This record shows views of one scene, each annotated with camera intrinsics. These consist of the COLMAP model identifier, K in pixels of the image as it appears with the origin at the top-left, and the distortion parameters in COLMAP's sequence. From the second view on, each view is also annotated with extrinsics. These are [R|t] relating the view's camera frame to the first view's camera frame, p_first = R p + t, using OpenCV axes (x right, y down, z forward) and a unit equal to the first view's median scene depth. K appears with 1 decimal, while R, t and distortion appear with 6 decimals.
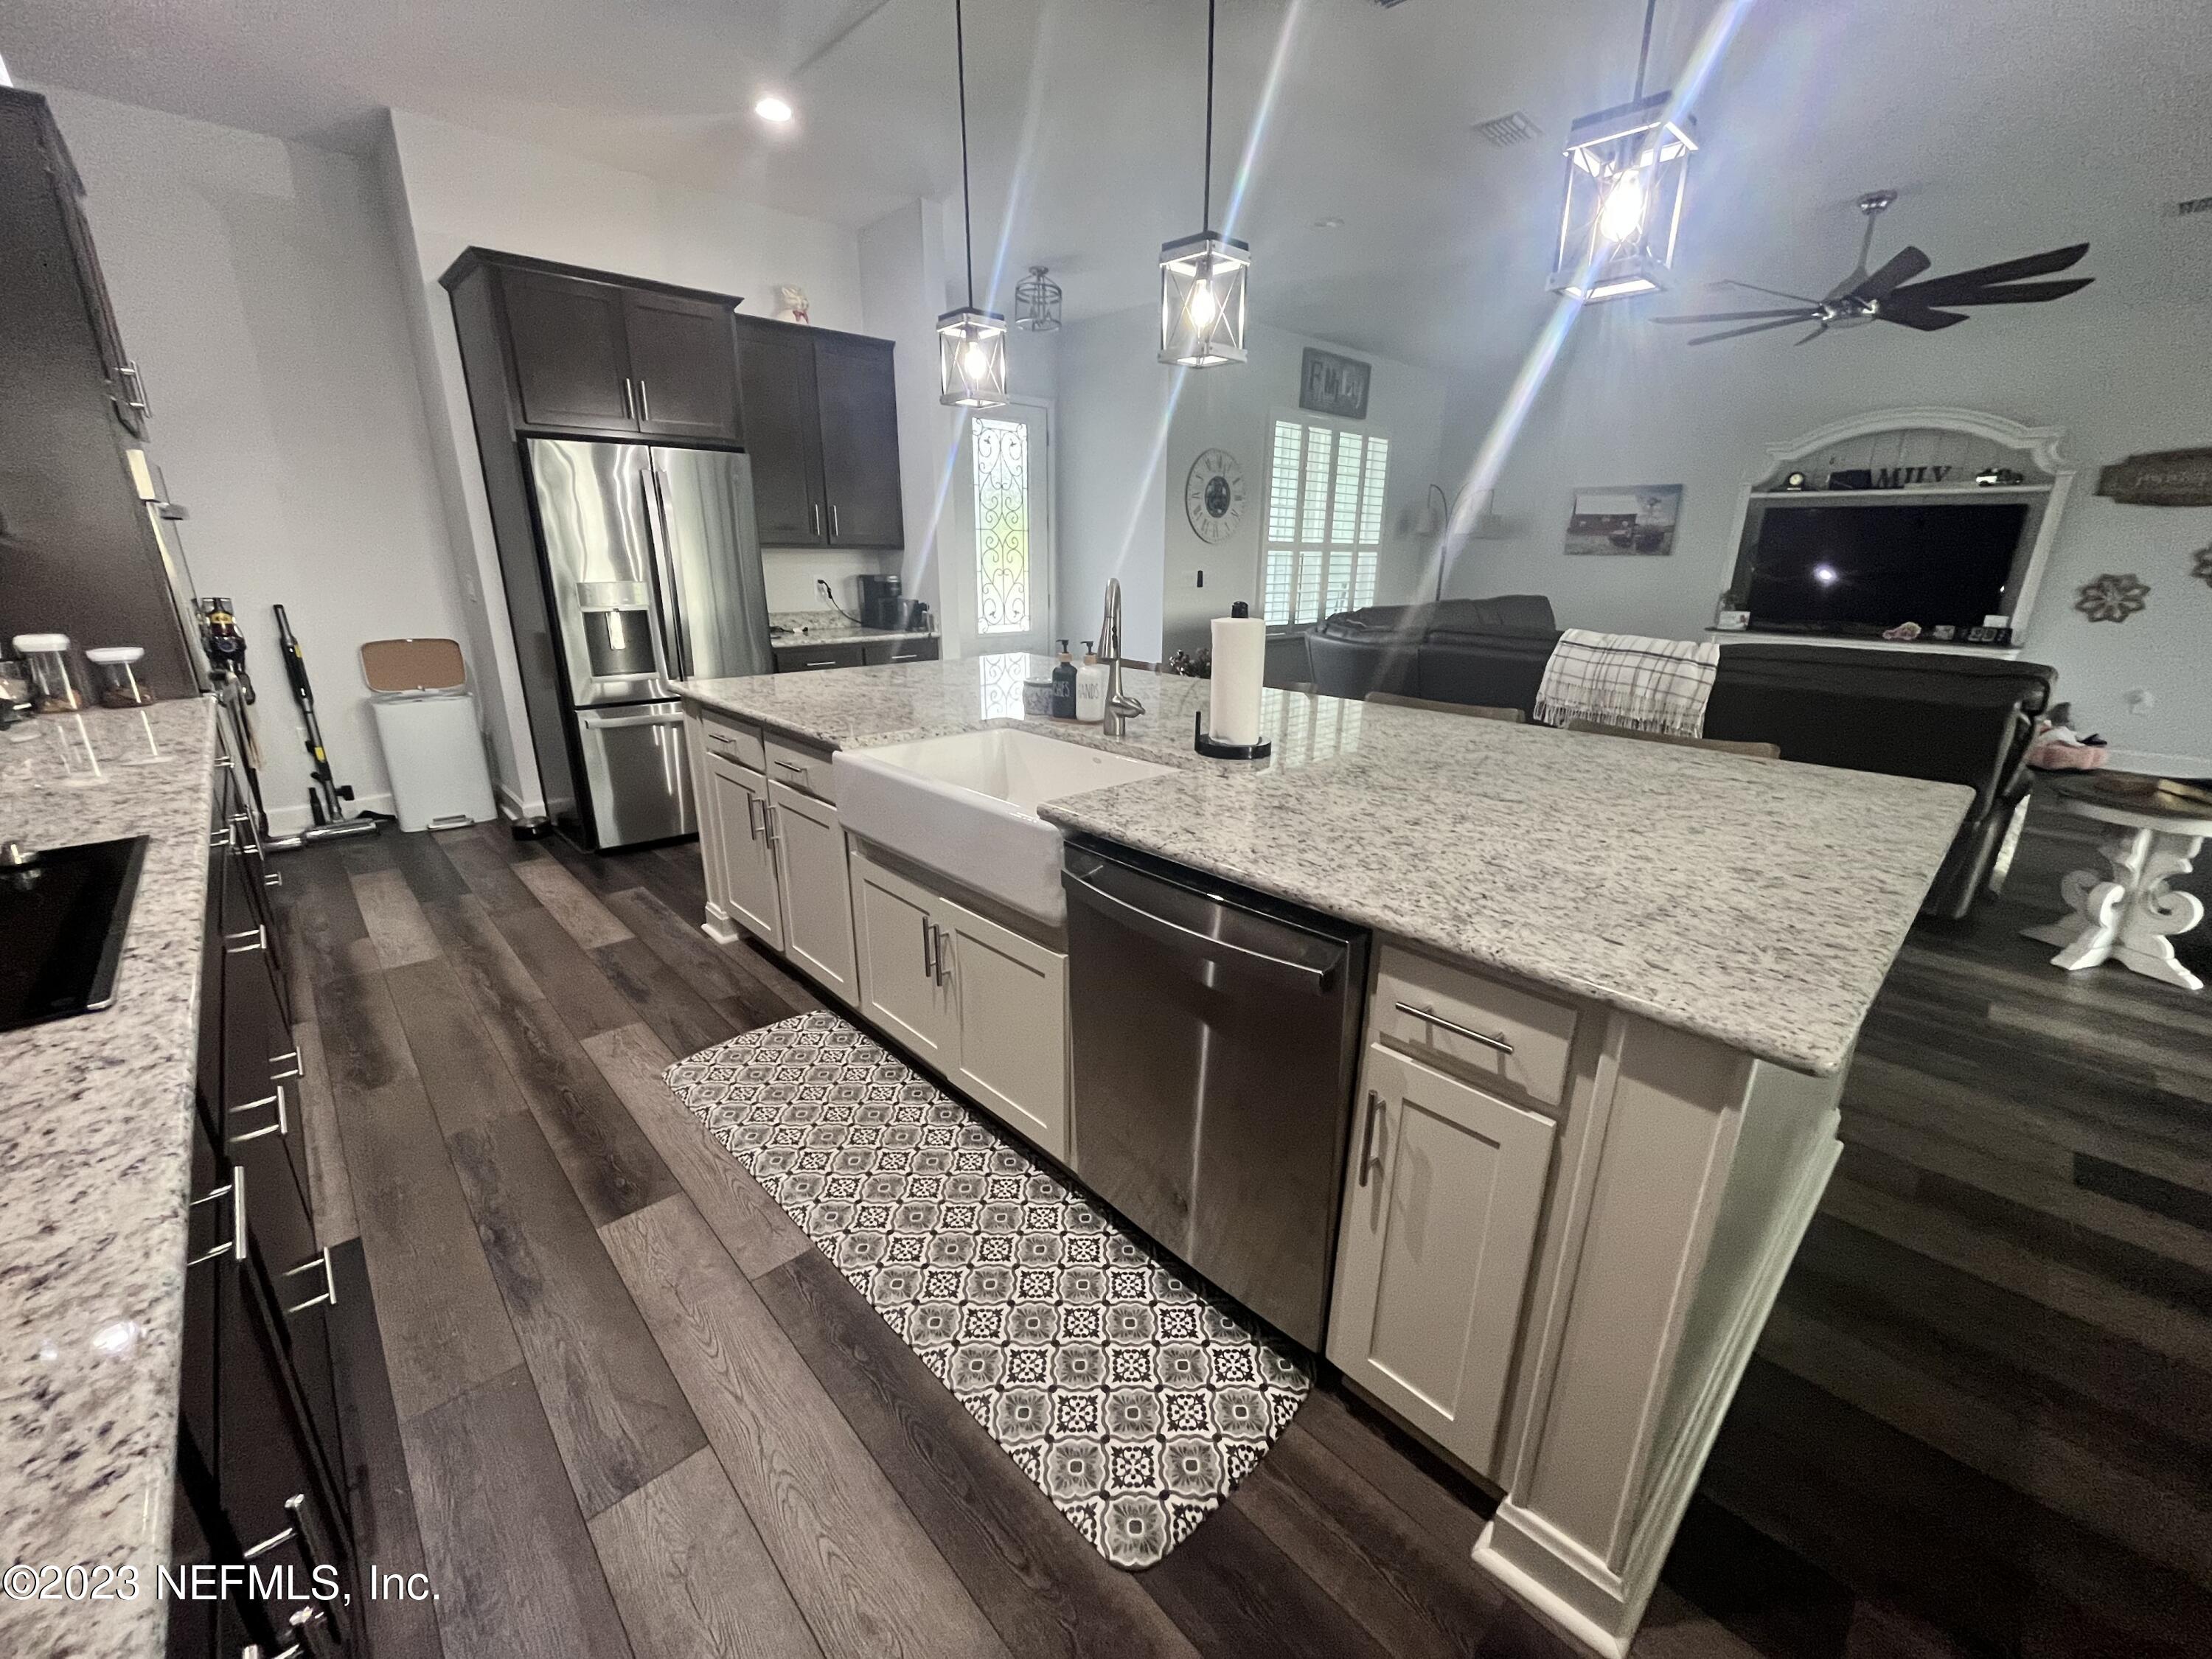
lens RADIAL K [[890.5, 0, 1107.2], [0, 890.5, 831.2], [0, 0, 1]] dist [-0.001164, -0.001799]
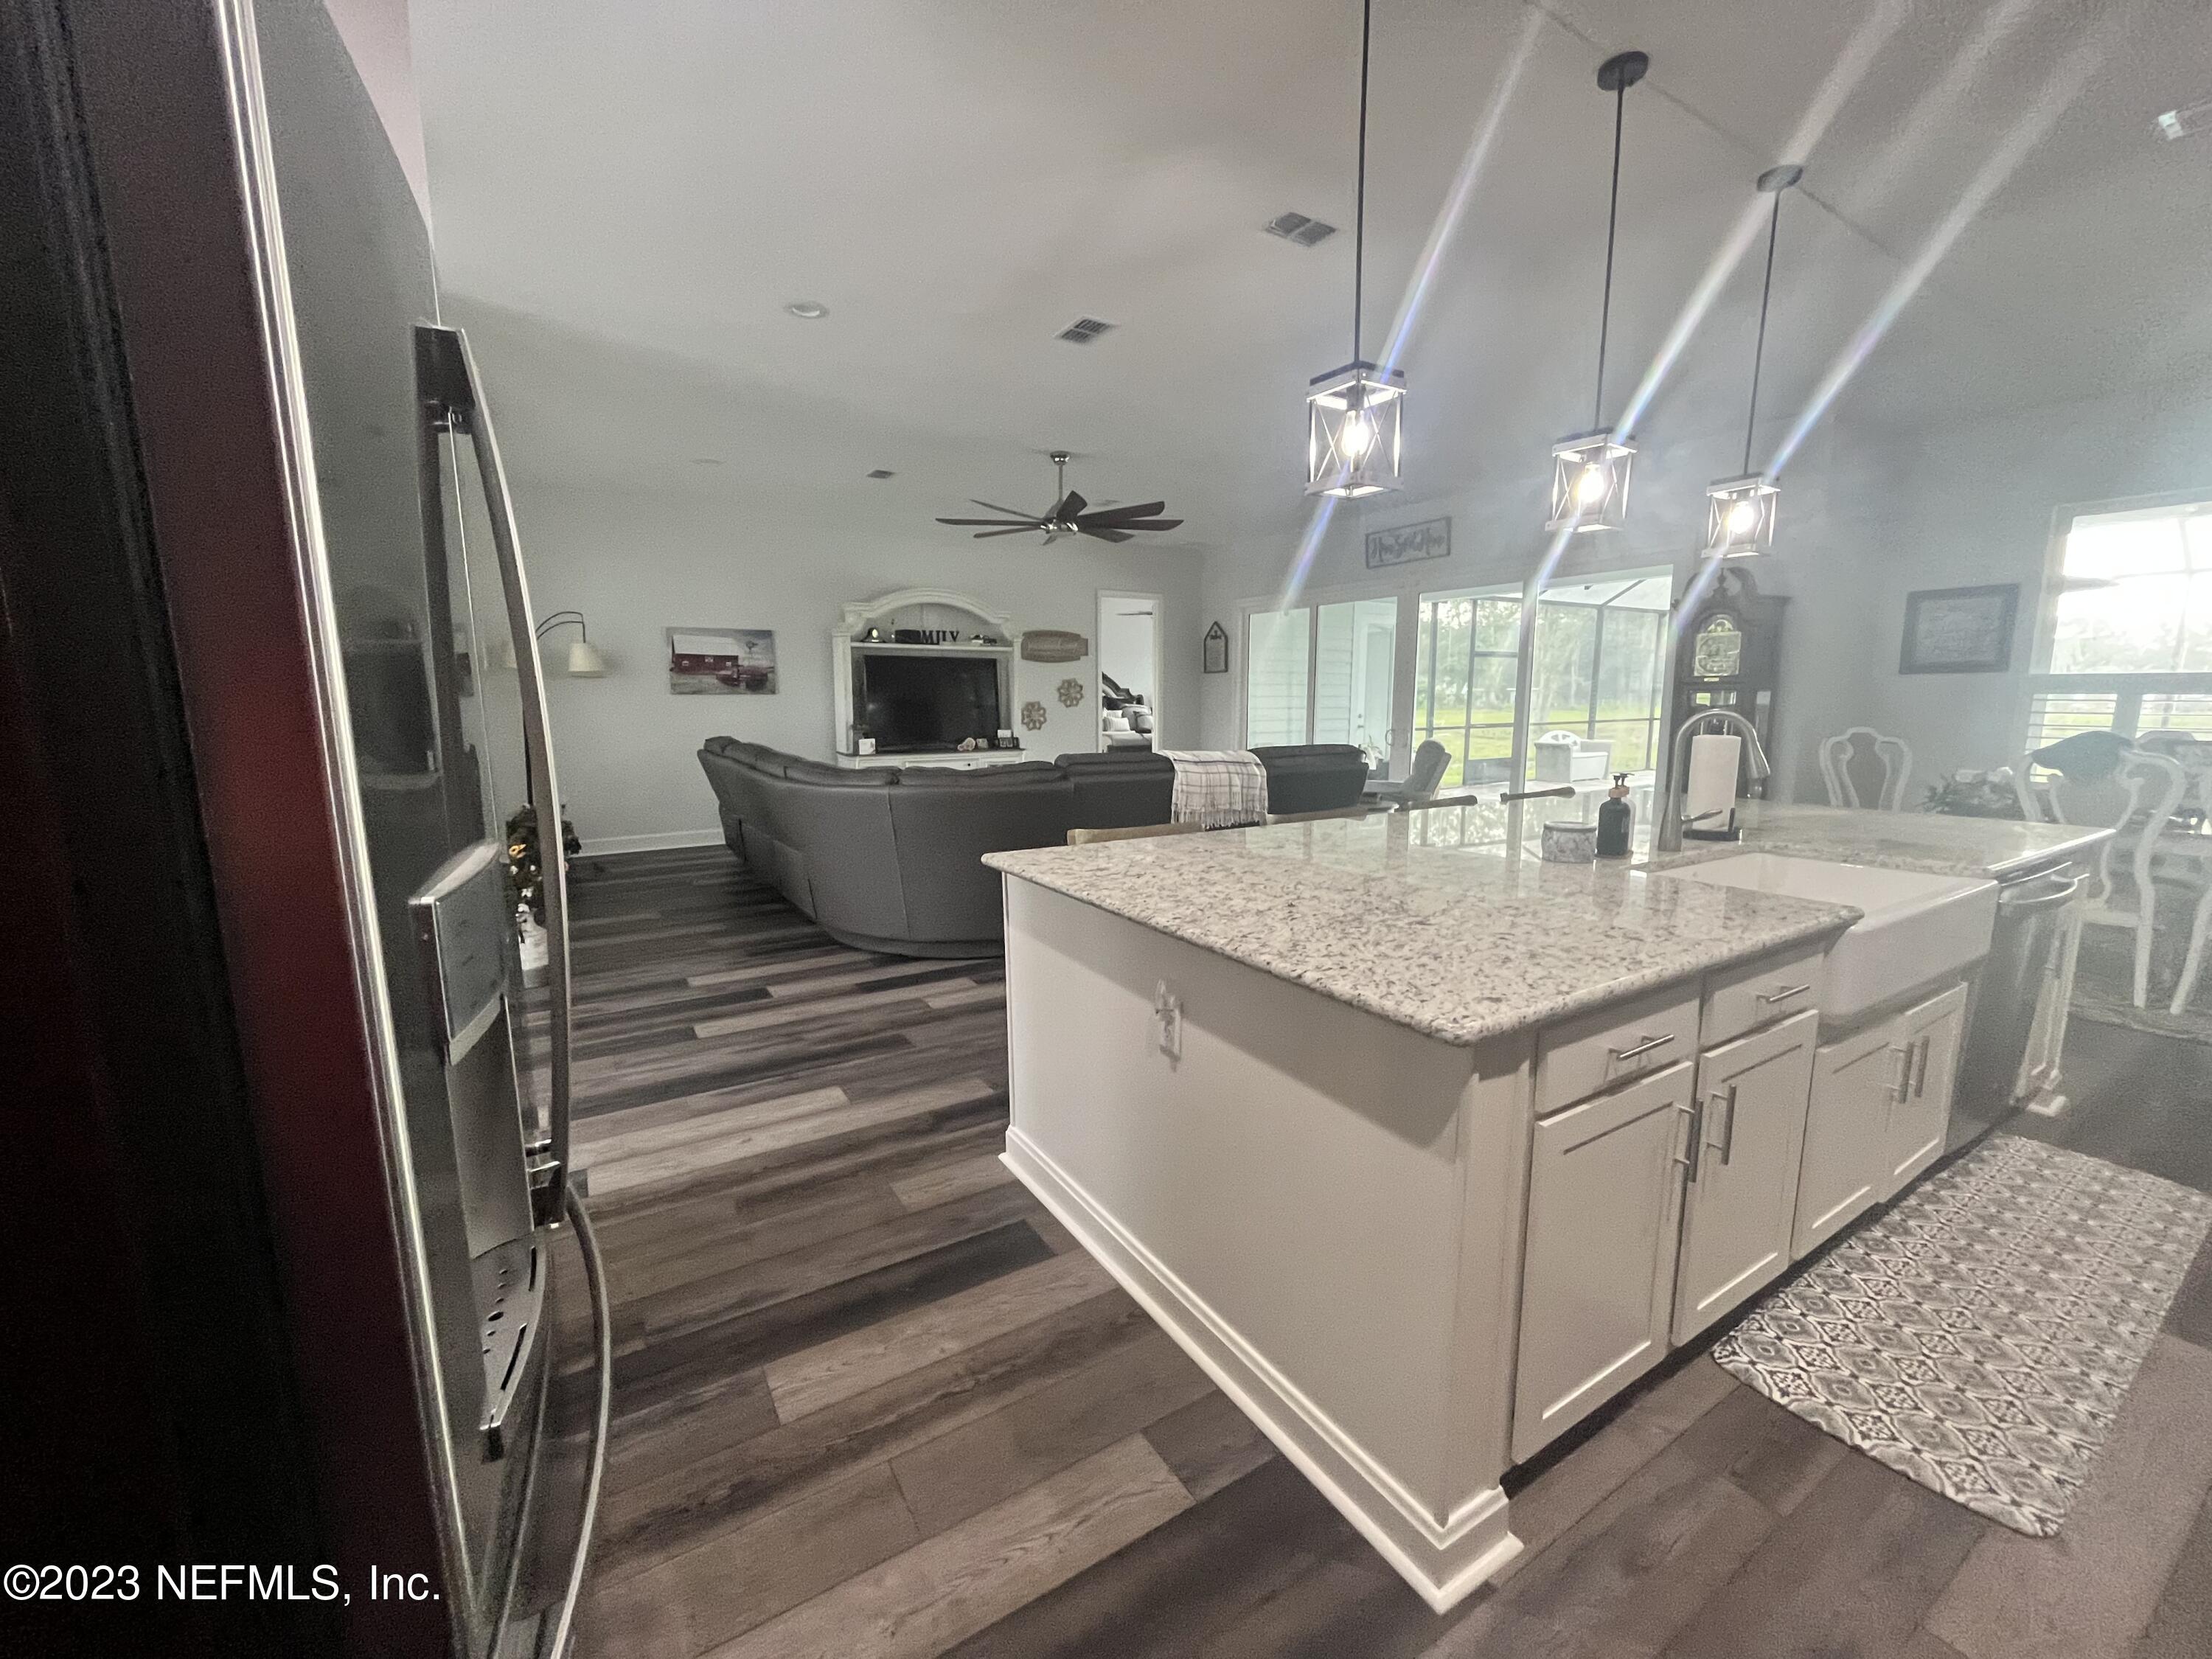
lens RADIAL K [[889.0, 0, 1109.0], [0, 889.0, 836.8], [0, 0, 1]] dist [0.000387, -0.000500]
pose [[0.202867, -0.163188, 0.965513, -0.649283], [0.299043, 0.949235, 0.097603, -0.241167], [-0.932426, 0.268929, 0.241369, 0.760817]]
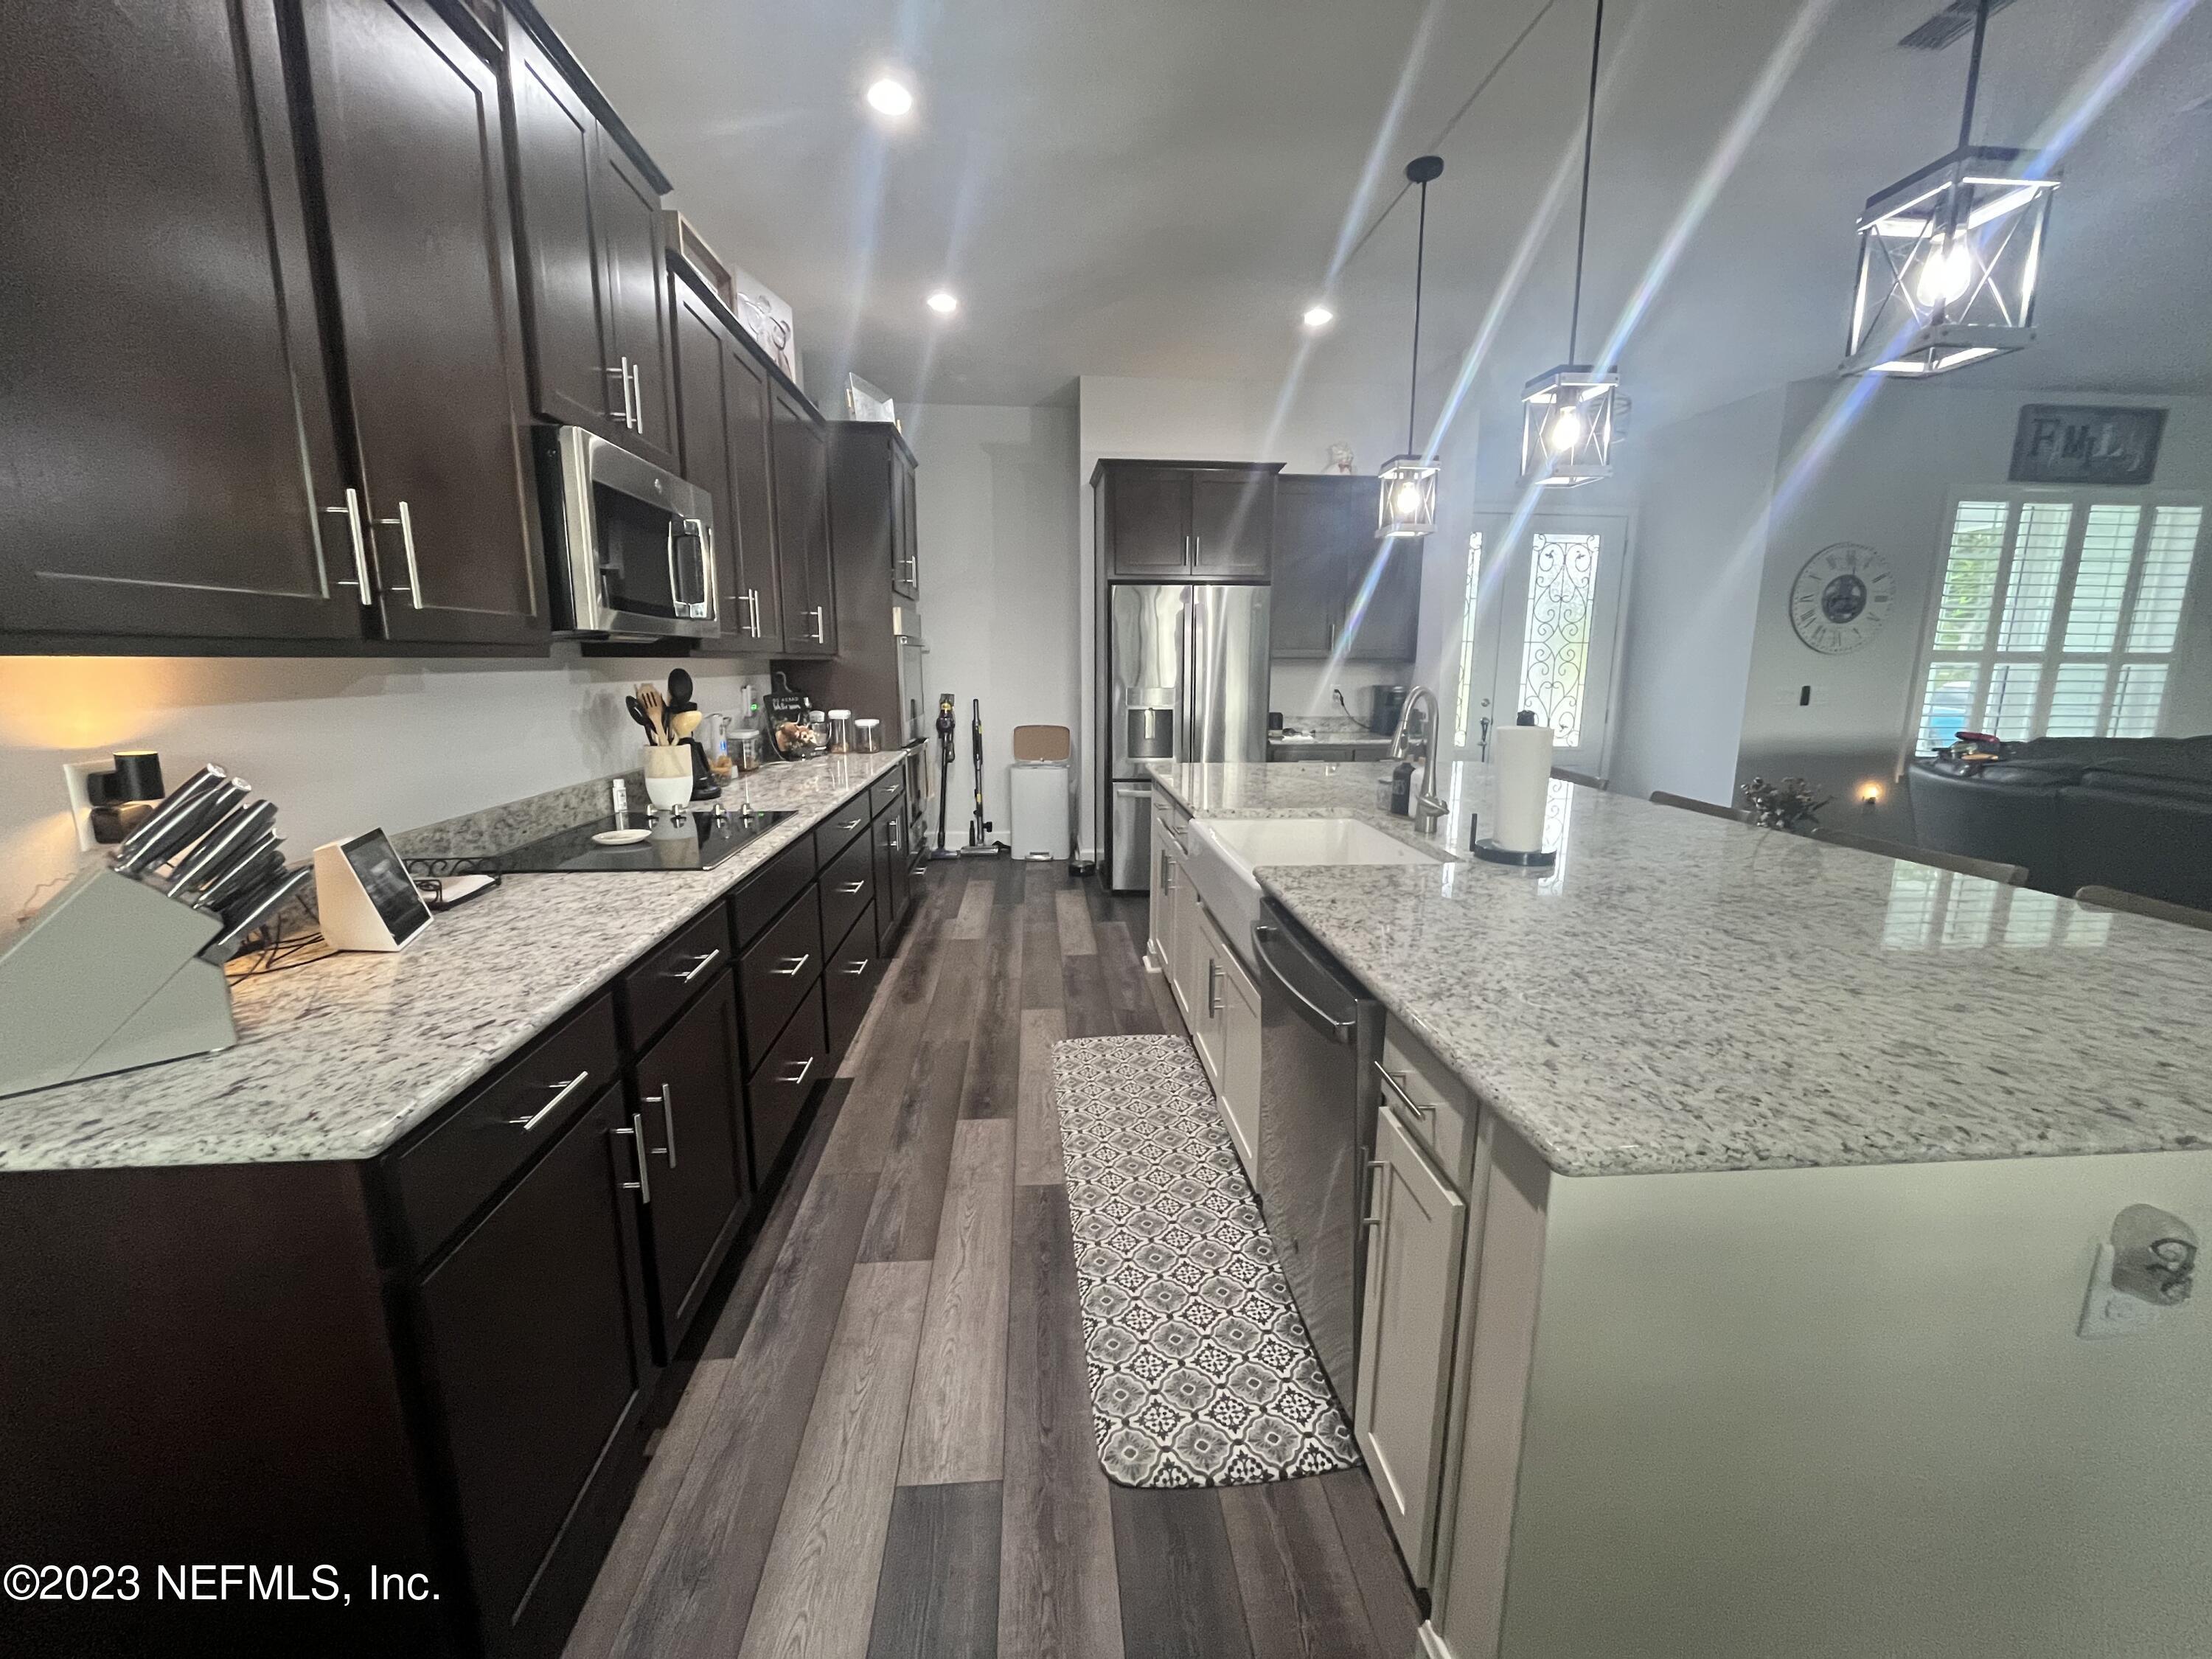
lens RADIAL K [[890.5, 0, 1107.2], [0, 890.5, 831.2], [0, 0, 1]] dist [-0.001164, -0.001799]
pose [[0.780050, 0.111717, -0.615663, 0.201298], [-0.184864, 0.981157, -0.056185, 0.010691], [0.597785, 0.157641, 0.786004, -0.028089]]
